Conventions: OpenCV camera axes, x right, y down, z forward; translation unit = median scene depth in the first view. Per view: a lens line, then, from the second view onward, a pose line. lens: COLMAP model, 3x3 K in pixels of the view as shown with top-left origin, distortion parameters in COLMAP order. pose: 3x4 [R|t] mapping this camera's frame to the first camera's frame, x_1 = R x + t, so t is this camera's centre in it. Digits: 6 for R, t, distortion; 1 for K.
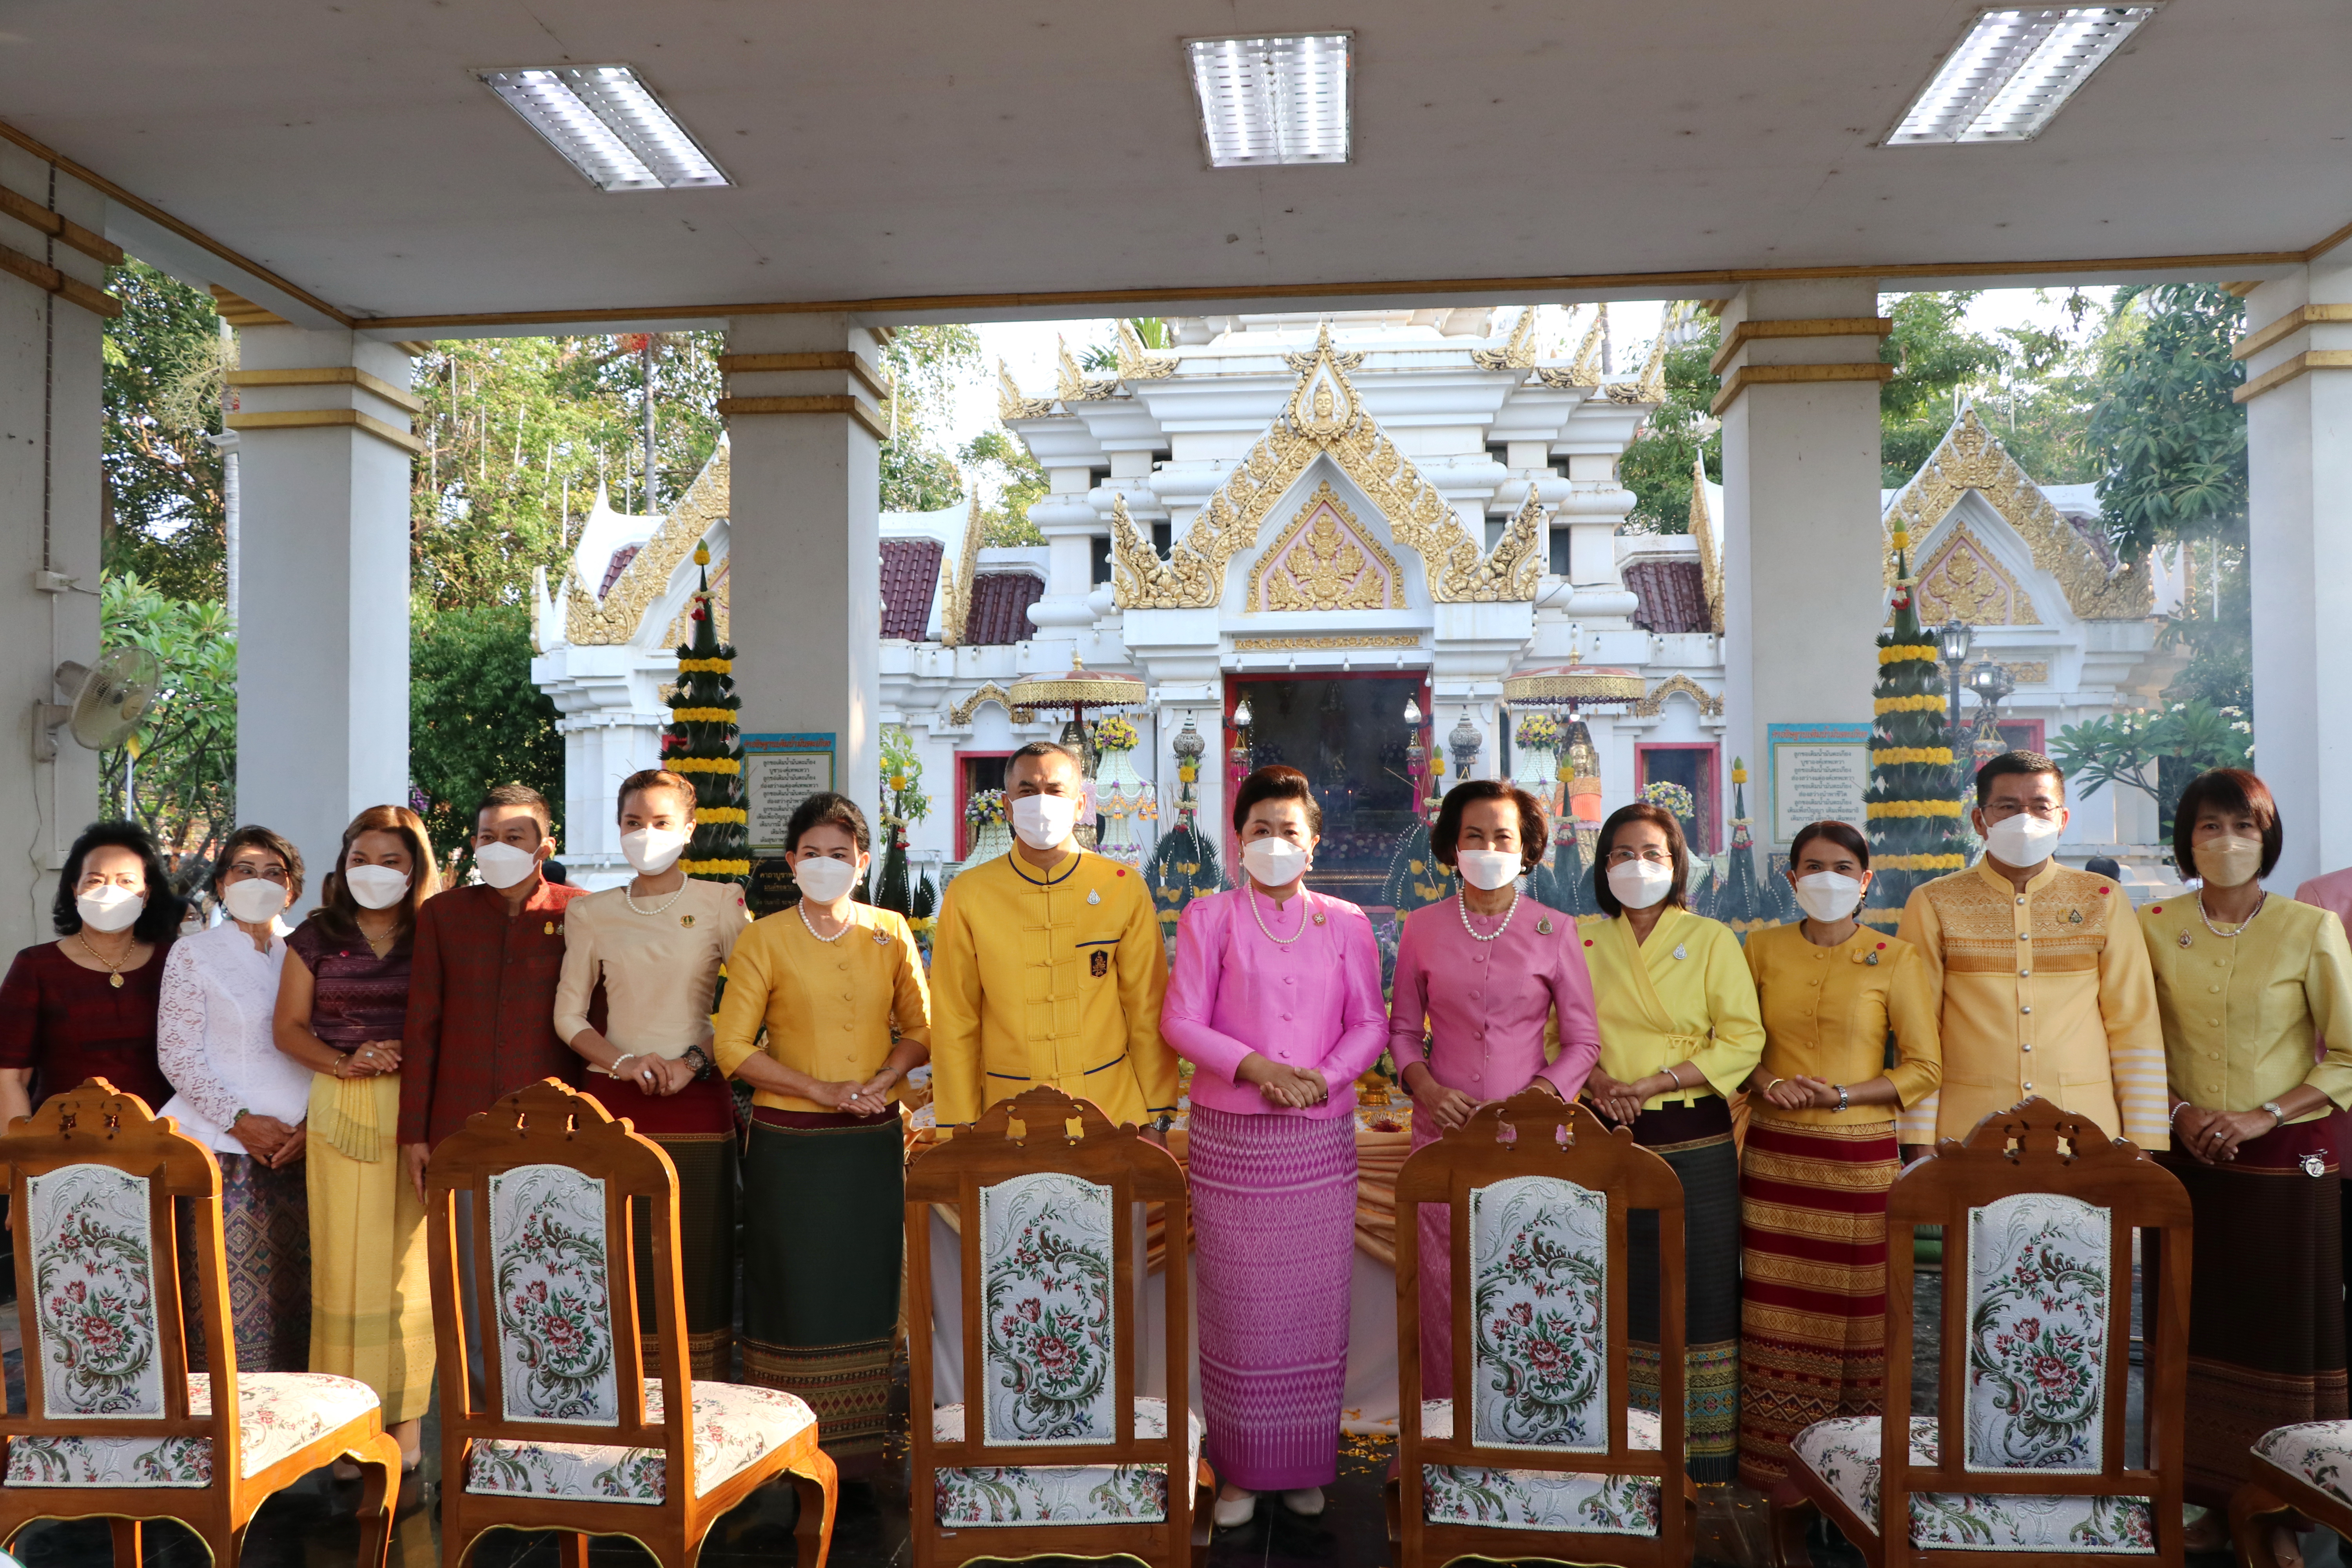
lens RADIAL K [[1891.6, 0, 1158.3], [0, 1891.6, 804.3], [0, 0, 1]] dist [-0.122443, 0.000159]
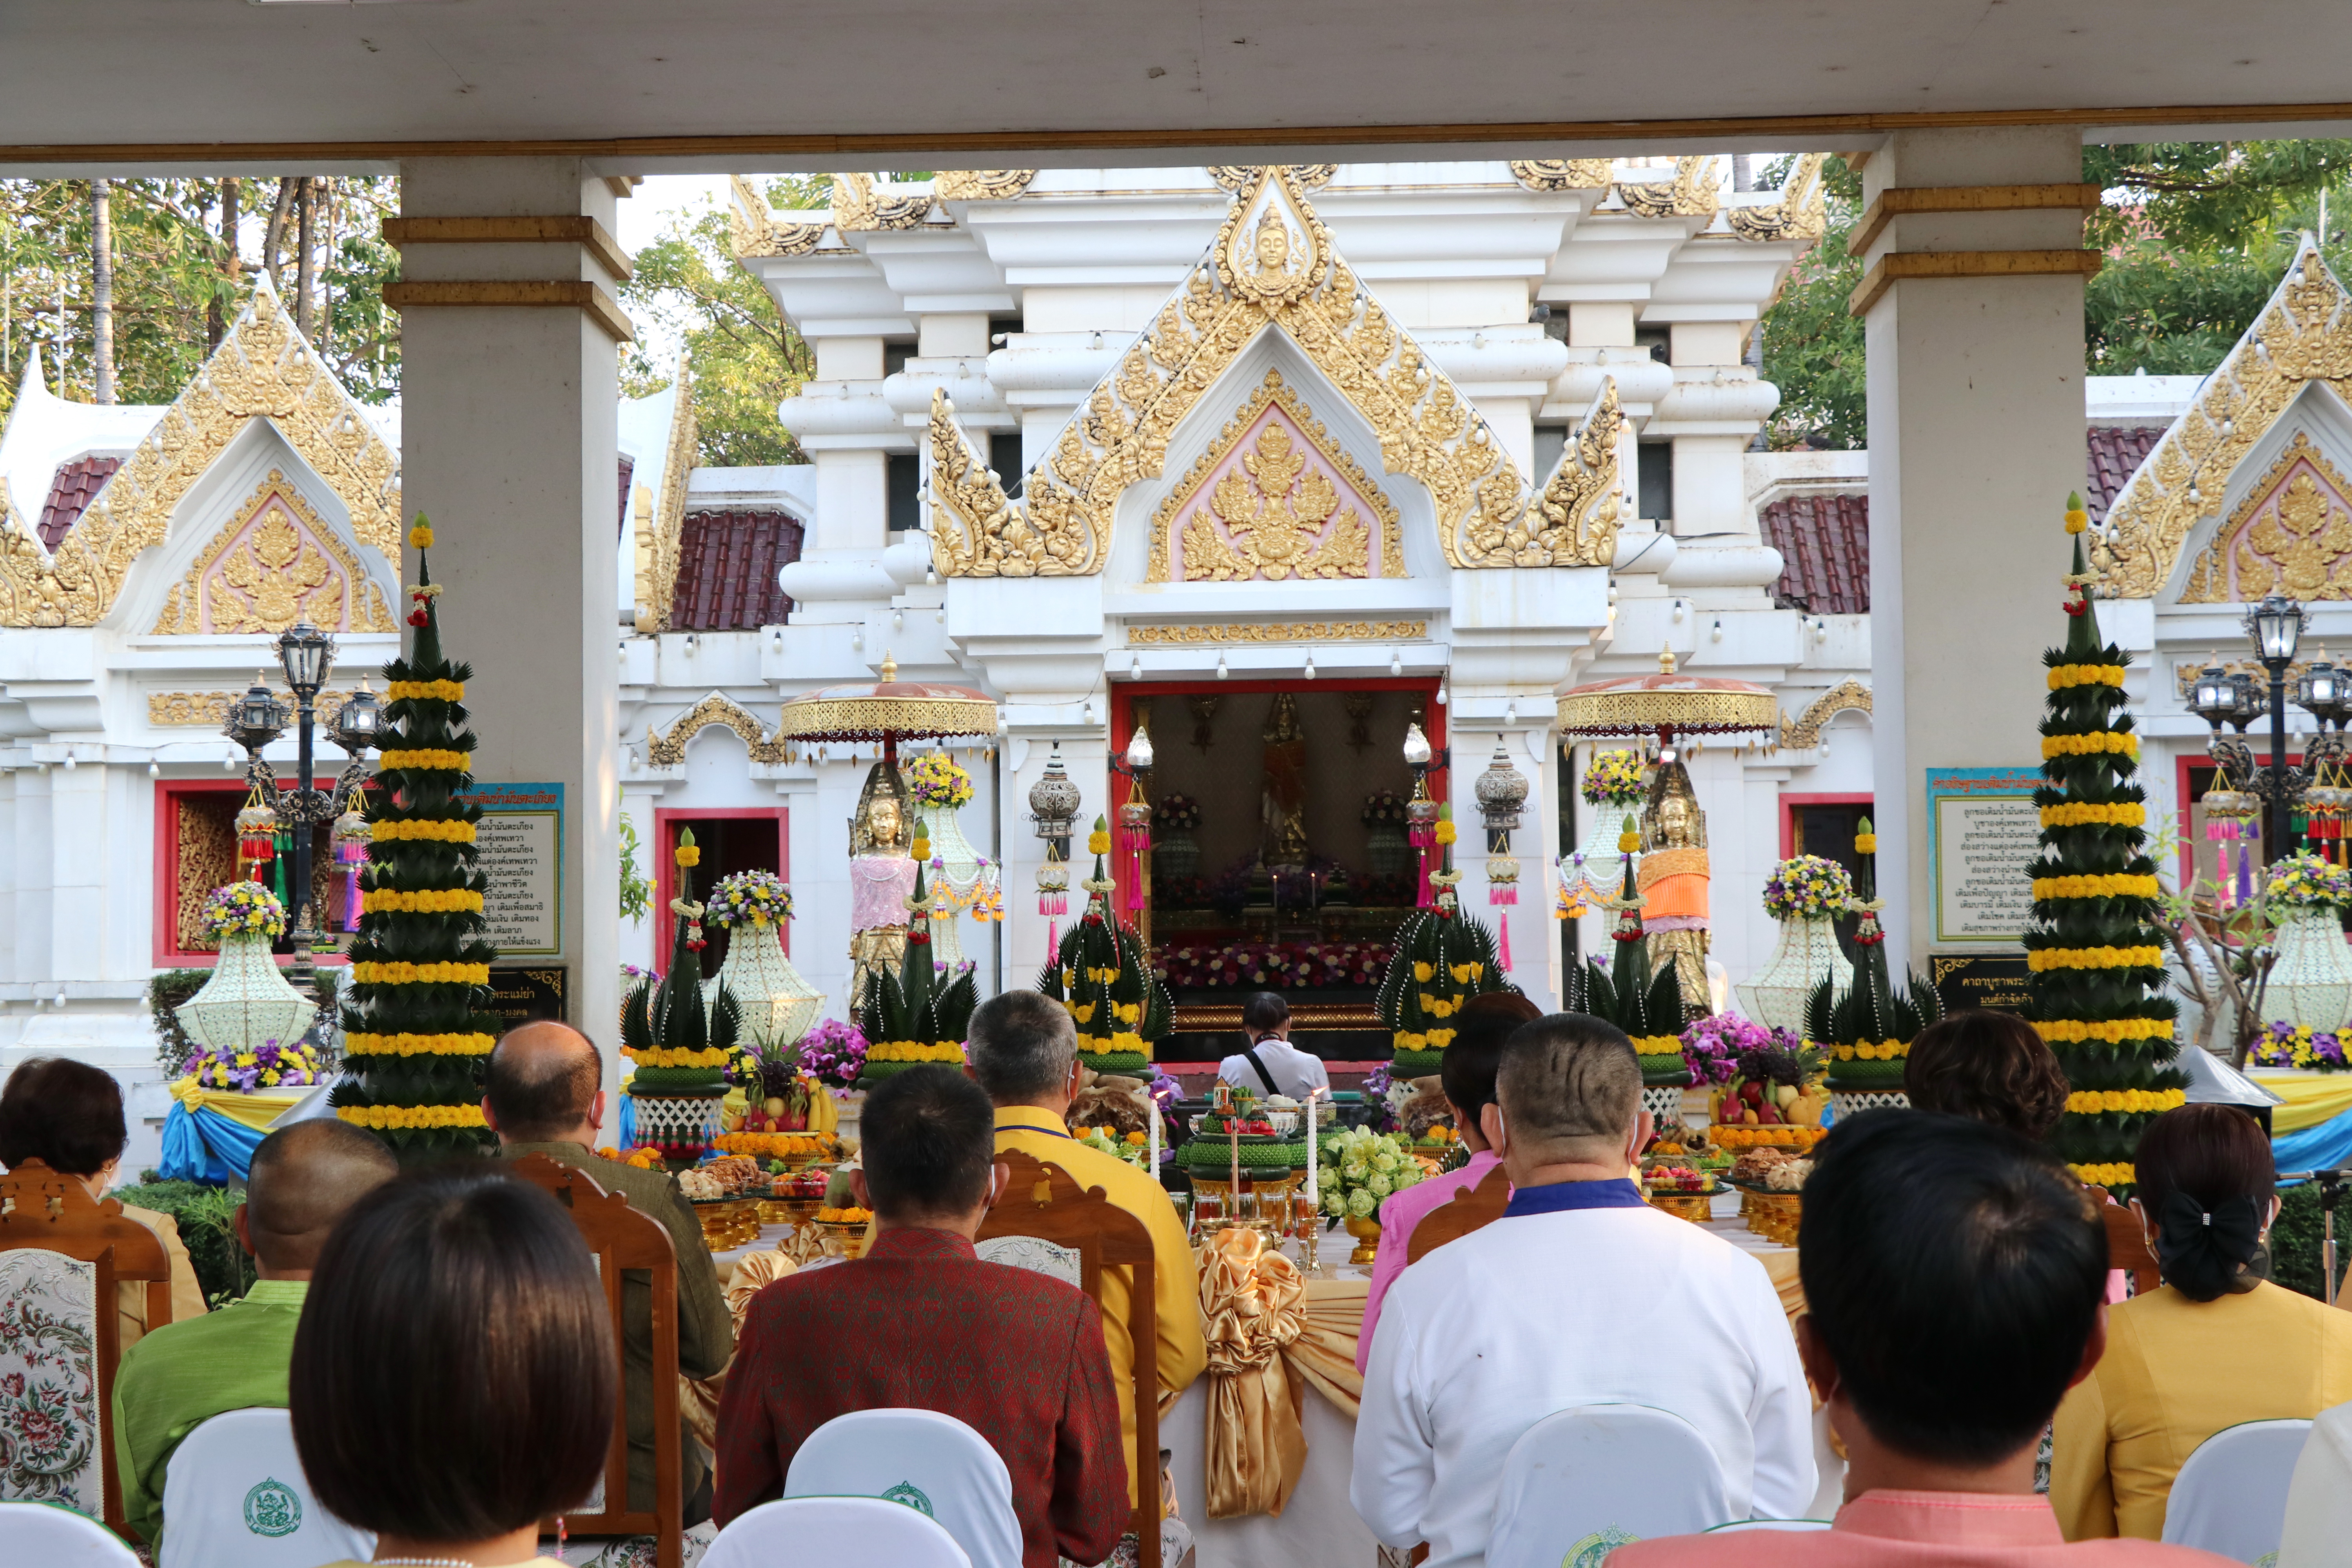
lens RADIAL K [[3845.1, 0, 1184.0], [0, 3845.1, 762.4], [0, 0, 1]] dist [-0.272452, 0.000000]
pose [[0.997348, 0.000048, 0.072777, -0.032557], [0.002808, 0.999229, -0.039148, 0.005767], [-0.072723, 0.039249, 0.996580, -0.245658]]
